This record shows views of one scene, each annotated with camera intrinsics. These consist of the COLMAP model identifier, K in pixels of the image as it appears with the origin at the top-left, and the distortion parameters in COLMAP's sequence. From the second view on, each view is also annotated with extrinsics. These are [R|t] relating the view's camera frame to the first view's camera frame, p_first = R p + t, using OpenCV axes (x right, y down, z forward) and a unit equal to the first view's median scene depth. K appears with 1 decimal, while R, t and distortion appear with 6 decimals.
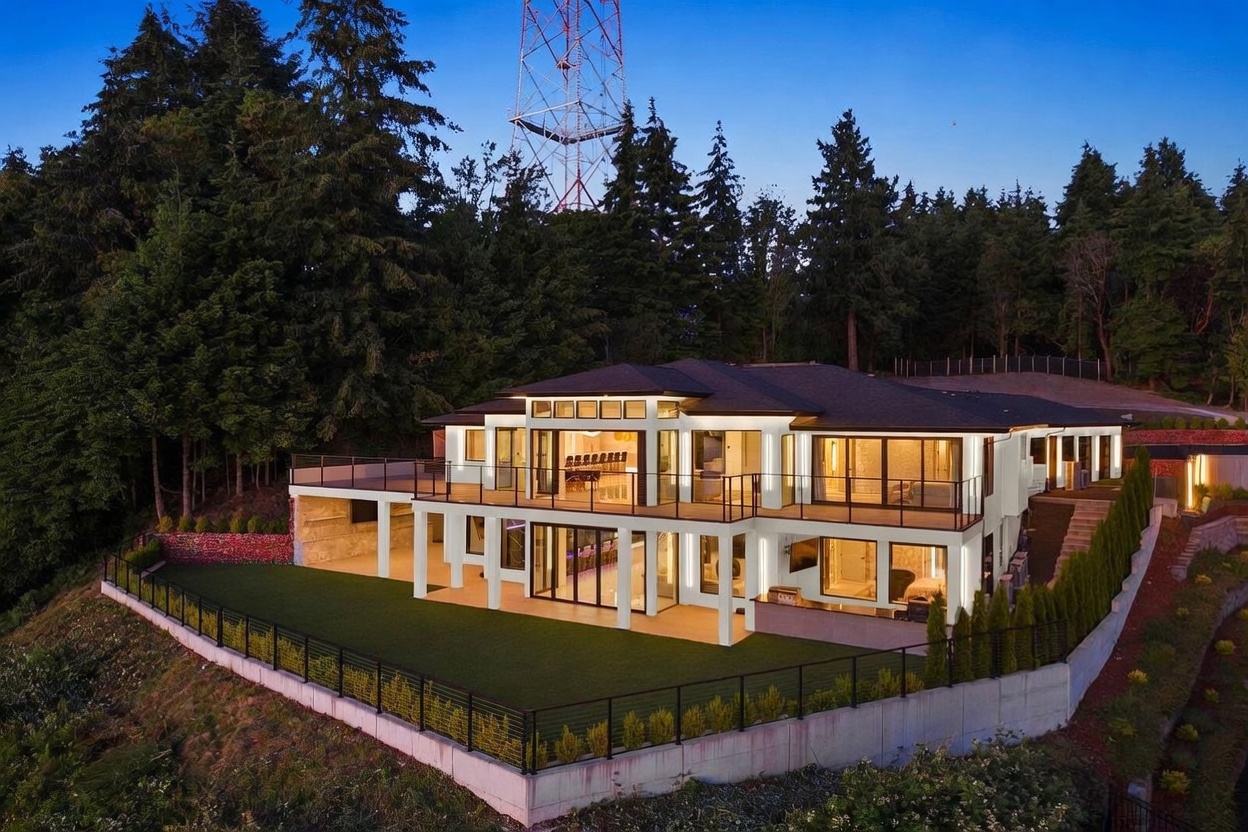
lens RADIAL K [[808.4, 0, 610.3], [0, 808.4, 416.0], [0, 0, 1]] dist [0.001656, -0.000908]
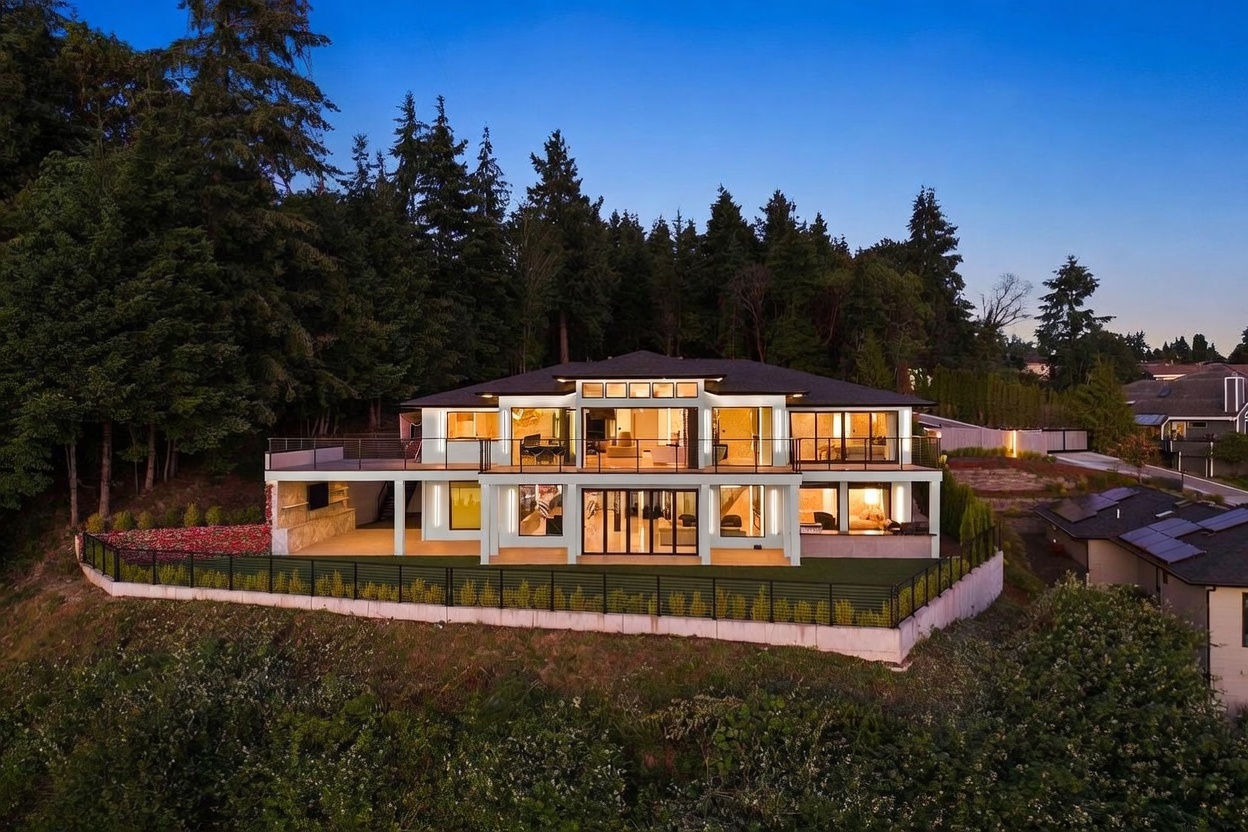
lens RADIAL K [[808.4, 0, 610.3], [0, 808.4, 416.0], [0, 0, 1]] dist [0.001656, -0.000908]
pose [[0.885672, -0.005241, 0.464281, -0.446109], [0.004514, 0.999986, 0.002678, 0.019000], [-0.464289, -0.000276, 0.885684, -0.021077]]
